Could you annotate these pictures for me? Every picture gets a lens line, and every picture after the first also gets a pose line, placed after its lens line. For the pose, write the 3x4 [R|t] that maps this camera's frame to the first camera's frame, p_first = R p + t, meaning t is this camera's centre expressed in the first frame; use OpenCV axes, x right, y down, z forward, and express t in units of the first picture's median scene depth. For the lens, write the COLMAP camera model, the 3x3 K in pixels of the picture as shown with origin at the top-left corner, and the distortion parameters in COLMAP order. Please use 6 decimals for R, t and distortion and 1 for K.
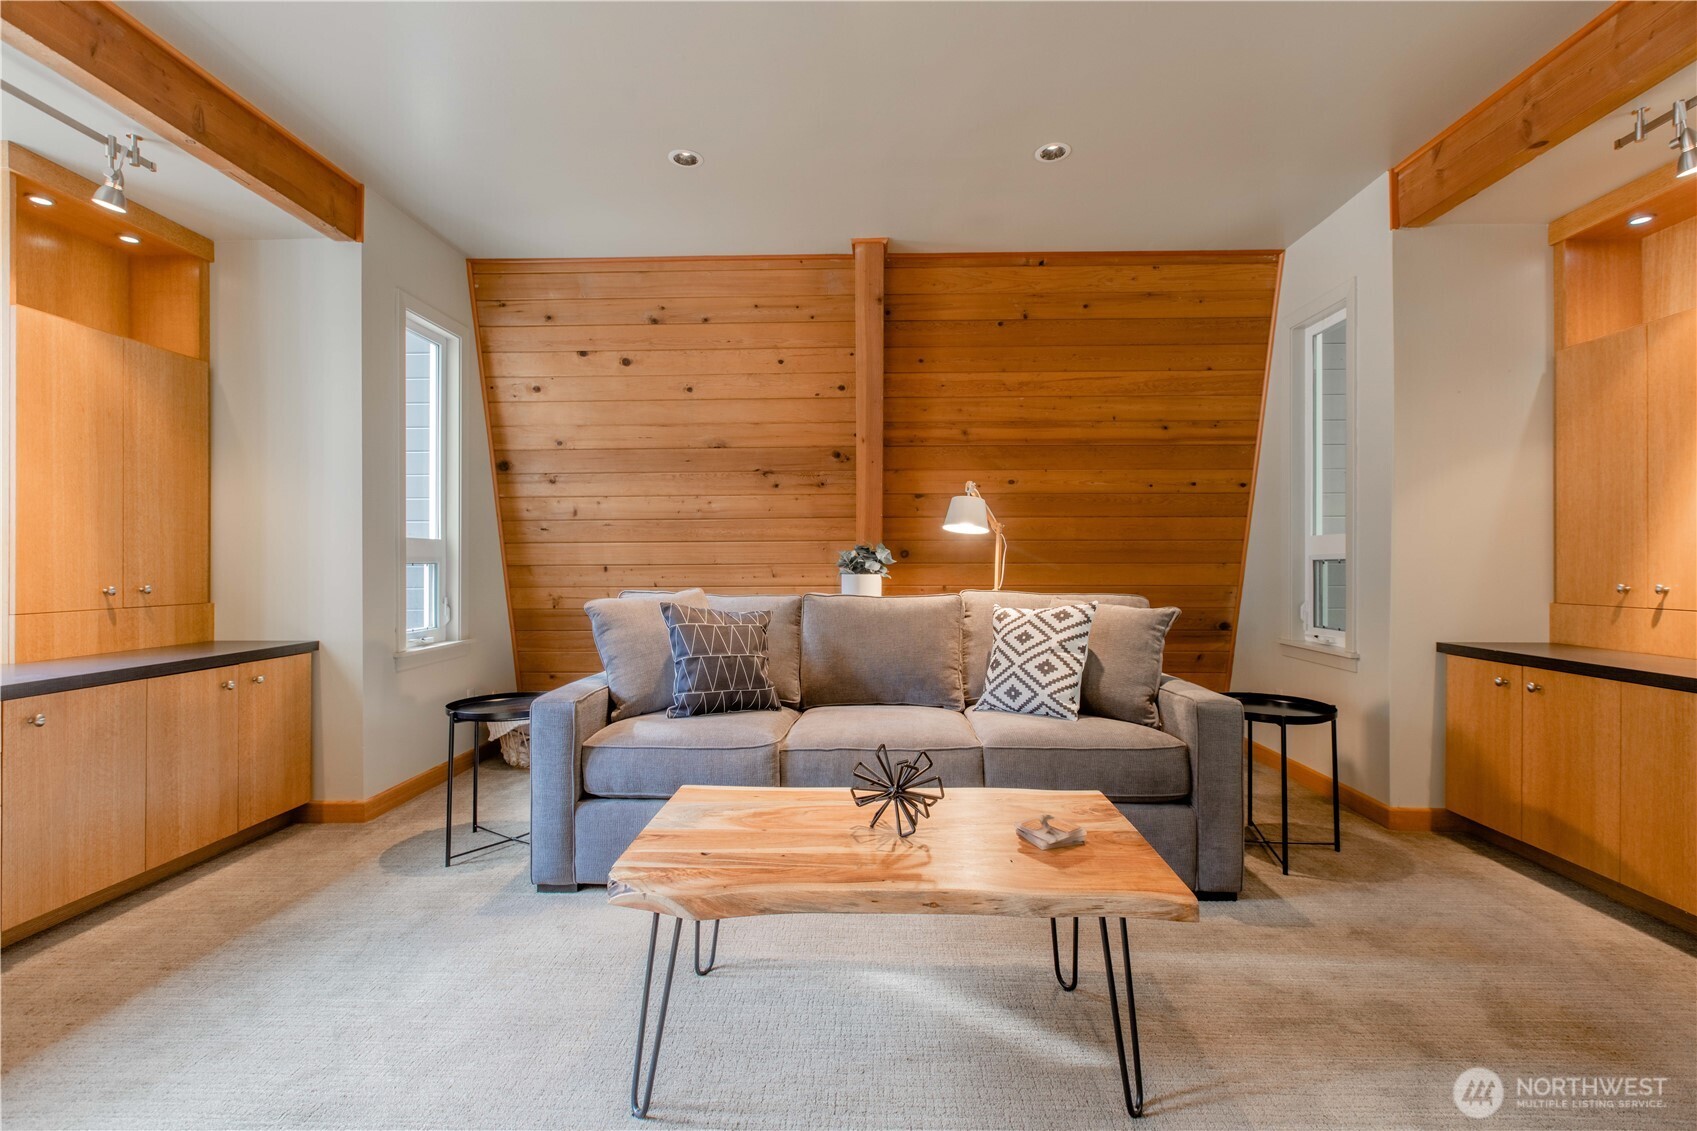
lens RADIAL K [[766.1, 0, 856.7], [0, 766.1, 559.3], [0, 0, 1]] dist [0.001918, -0.000002]
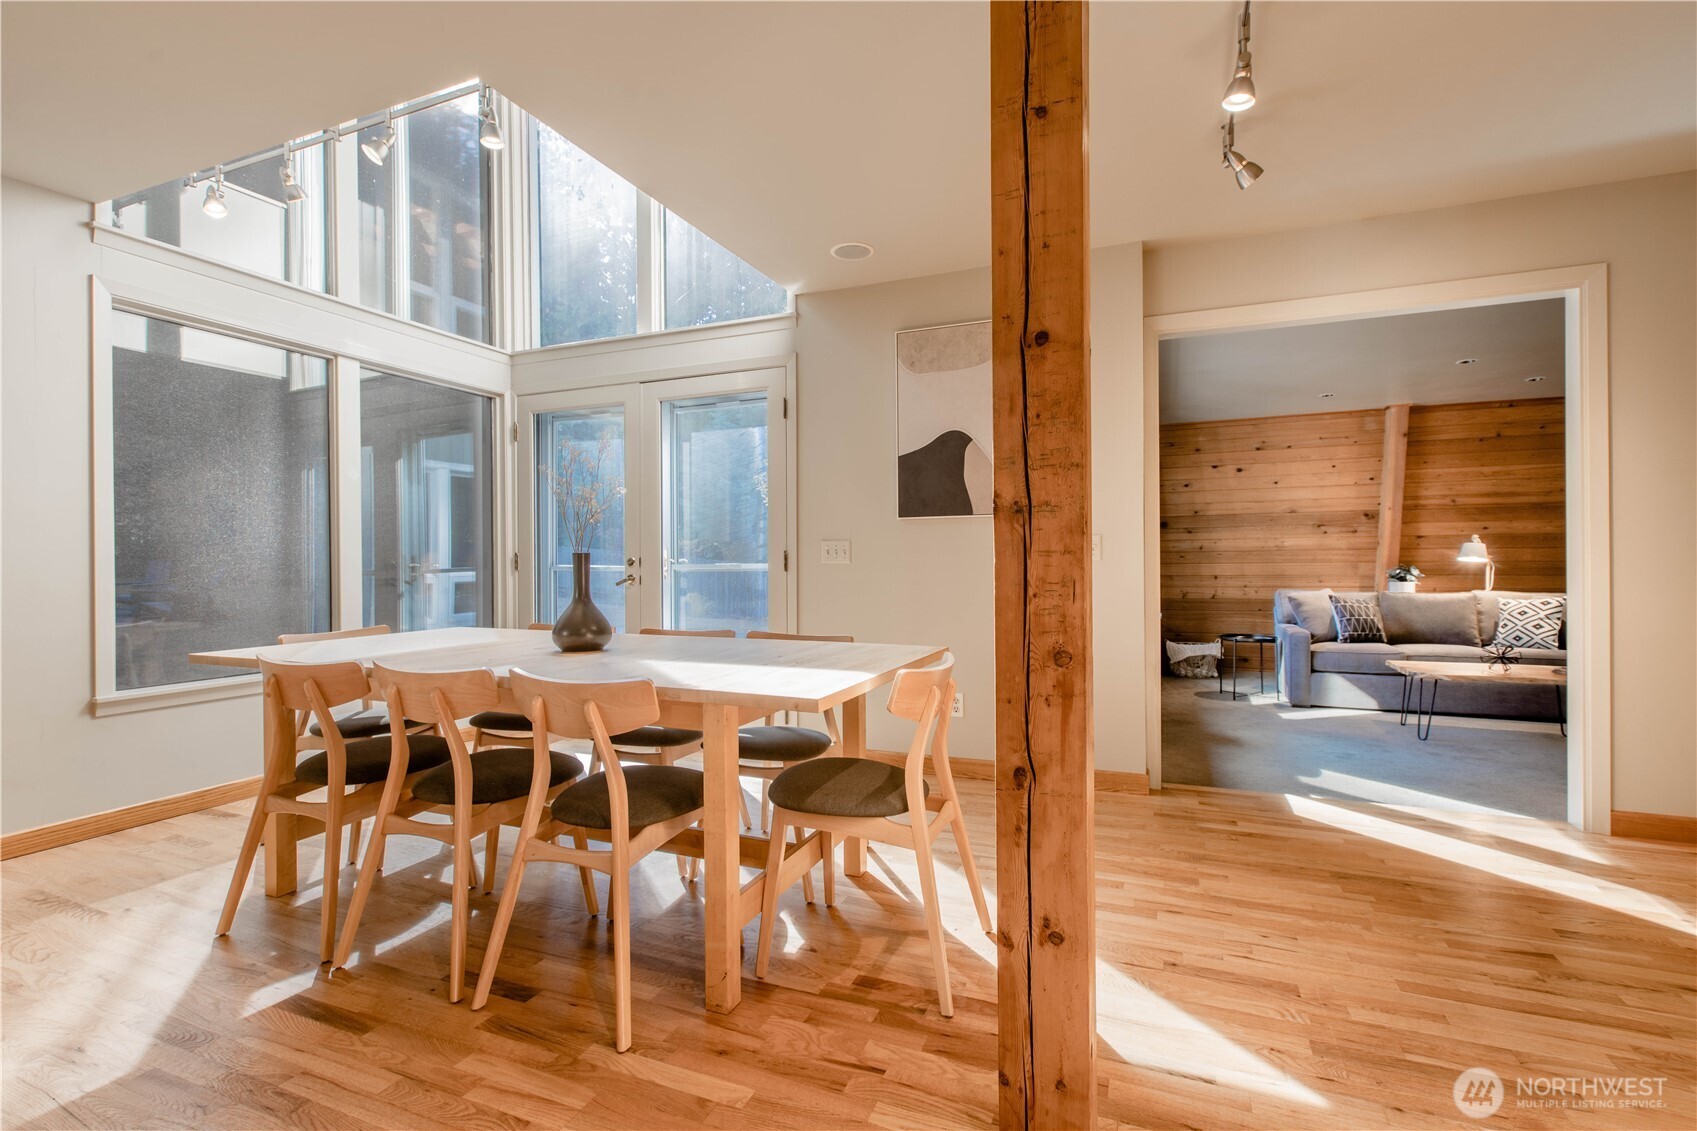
lens RADIAL K [[766.1, 0, 852.5], [0, 766.1, 558.7], [0, 0, 1]] dist [0.001918, -0.000002]
pose [[0.933912, -0.005329, -0.357463, -0.579644], [0.005656, 0.999984, -0.000130, -0.045509], [0.357458, -0.001901, 0.933927, -1.268561]]
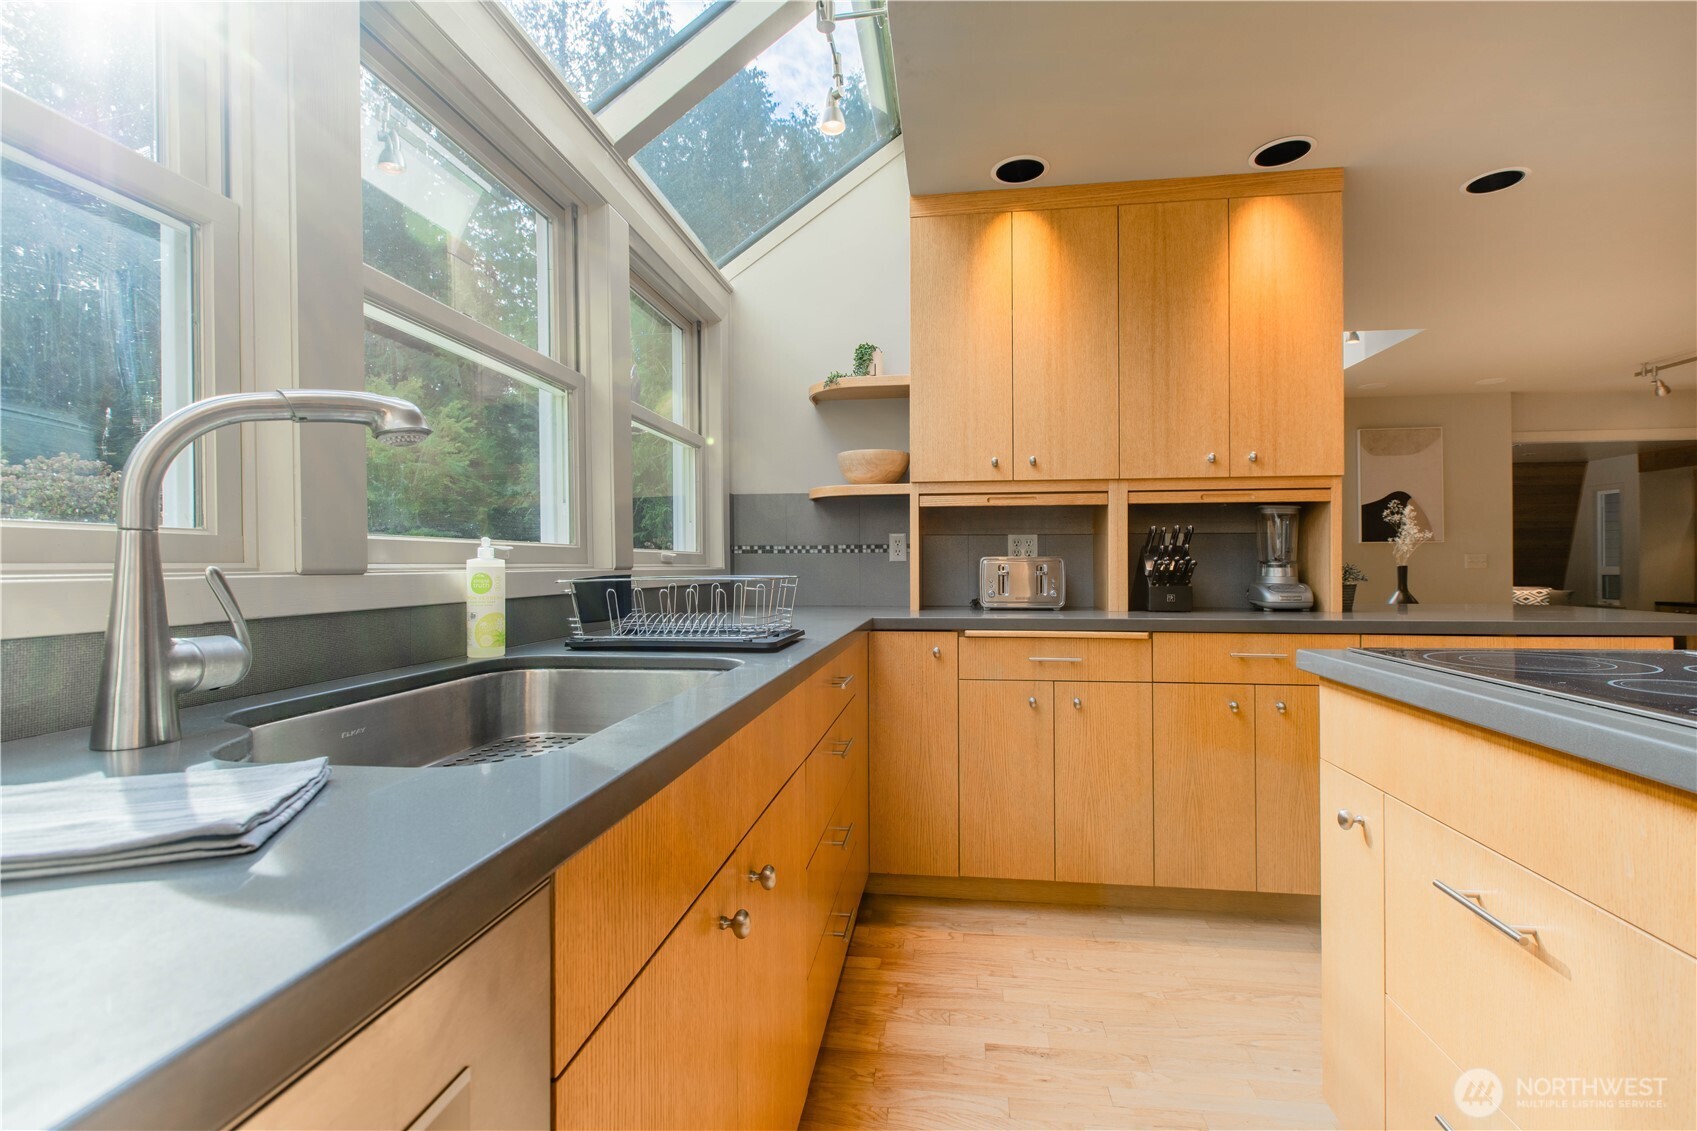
lens RADIAL K [[766.1, 0, 859.4], [0, 766.1, 560.1], [0, 0, 1]] dist [0.001918, -0.000002]
pose [[0.994908, -0.002517, -0.100757, -1.864223], [0.002752, 0.999994, 0.002197, -0.069172], [0.100751, -0.002463, 0.994909, -2.114416]]
